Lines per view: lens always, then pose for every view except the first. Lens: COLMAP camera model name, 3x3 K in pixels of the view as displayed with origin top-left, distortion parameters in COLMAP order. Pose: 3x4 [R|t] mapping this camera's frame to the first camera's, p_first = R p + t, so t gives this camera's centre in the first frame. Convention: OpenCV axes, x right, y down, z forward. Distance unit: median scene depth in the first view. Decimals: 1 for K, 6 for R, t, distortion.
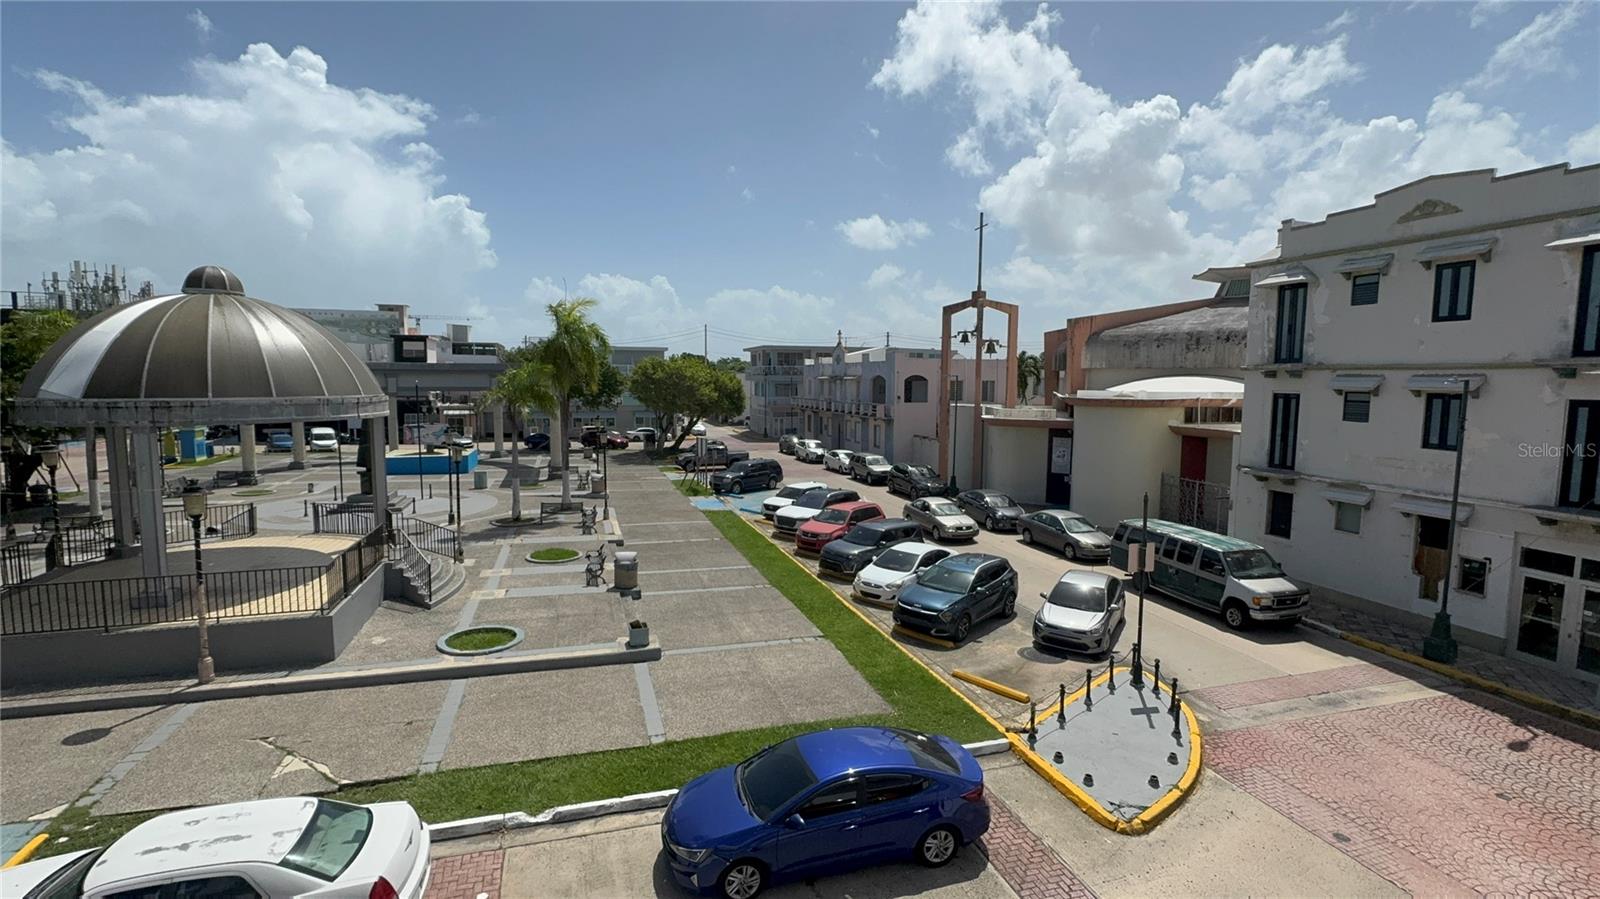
lens RADIAL K [[725.7, 0, 798.4], [0, 725.7, 436.9], [0, 0, 1]] dist [-0.006880, 0.001633]
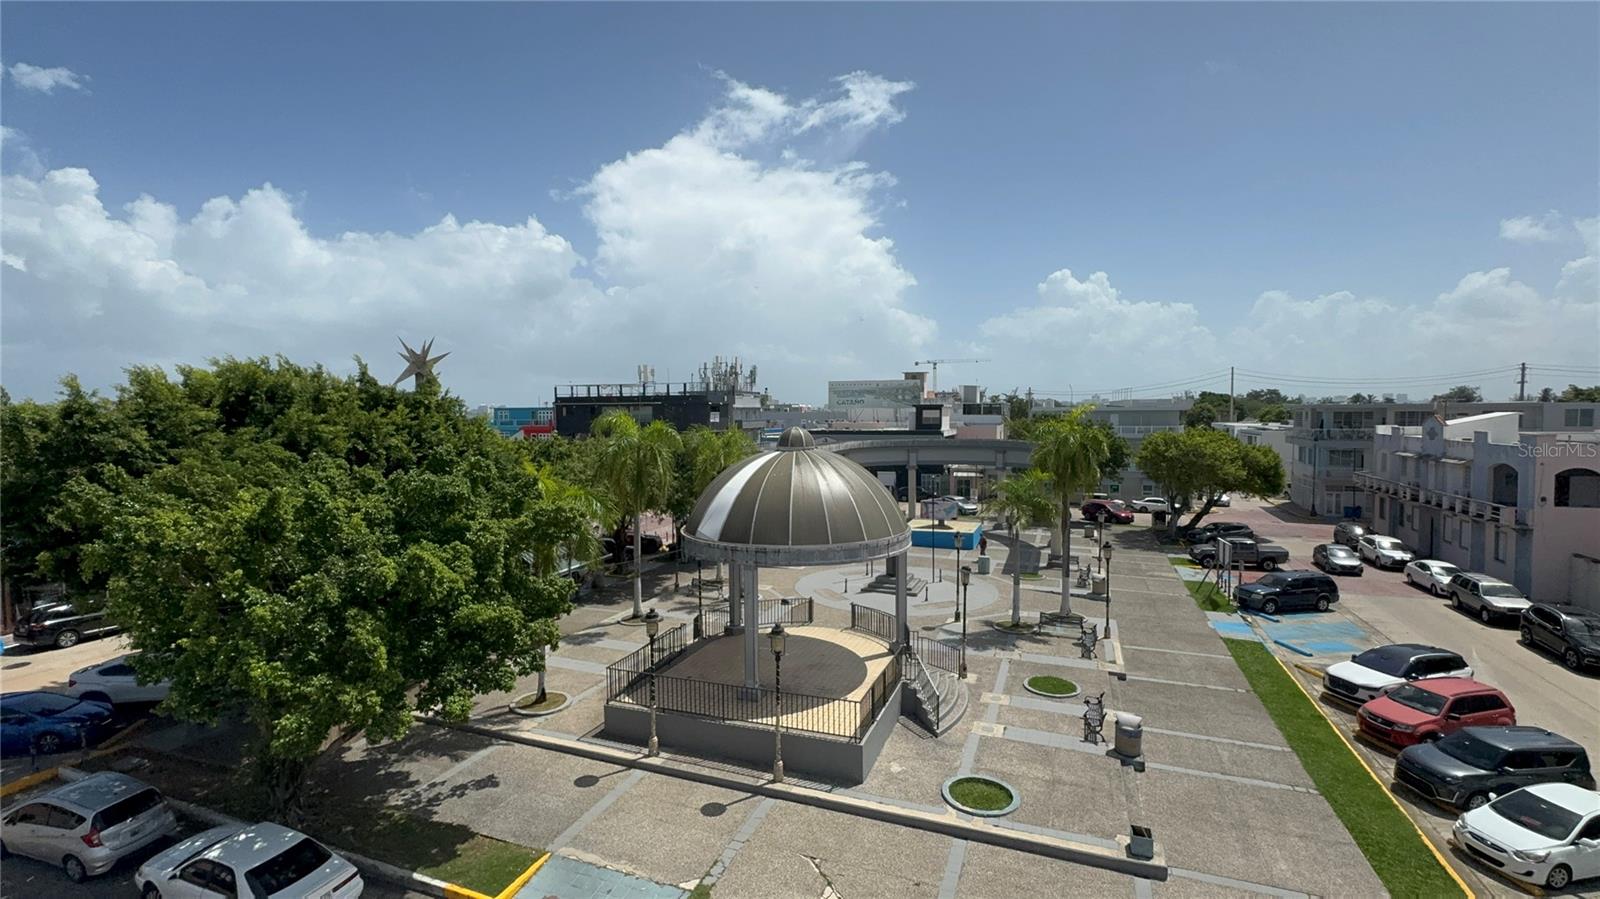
lens RADIAL K [[725.7, 0, 798.9], [0, 725.7, 438.4], [0, 0, 1]] dist [-0.006880, 0.001633]
pose [[0.787193, 0.014588, -0.616534, -0.002226], [-0.045123, 0.998403, -0.033989, -0.148598], [0.615053, 0.054576, 0.786595, -0.016948]]
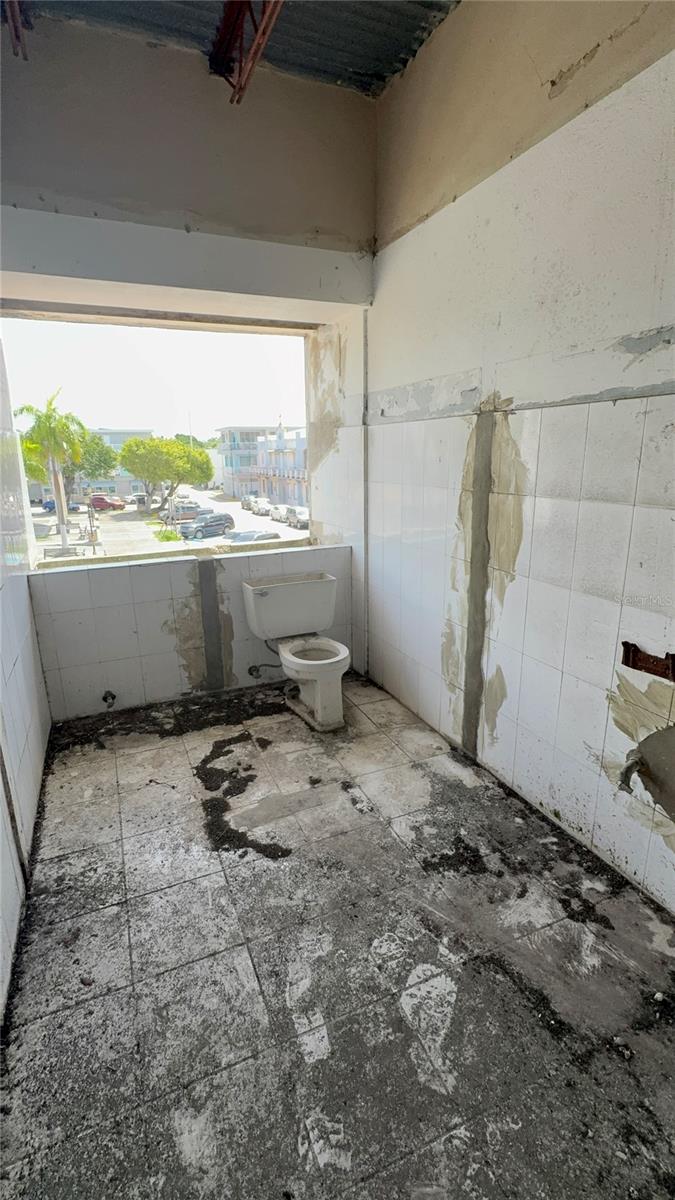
lens RADIAL K [[544.2, 0, 335.6], [0, 544.2, 597.5], [0, 0, 1]] dist [-0.006880, 0.001633]
pose [[0.993432, -0.049319, 0.103251, 0.123898], [0.029843, 0.982788, 0.182311, 0.014611], [-0.110465, -0.178032, 0.977805, -0.131551]]
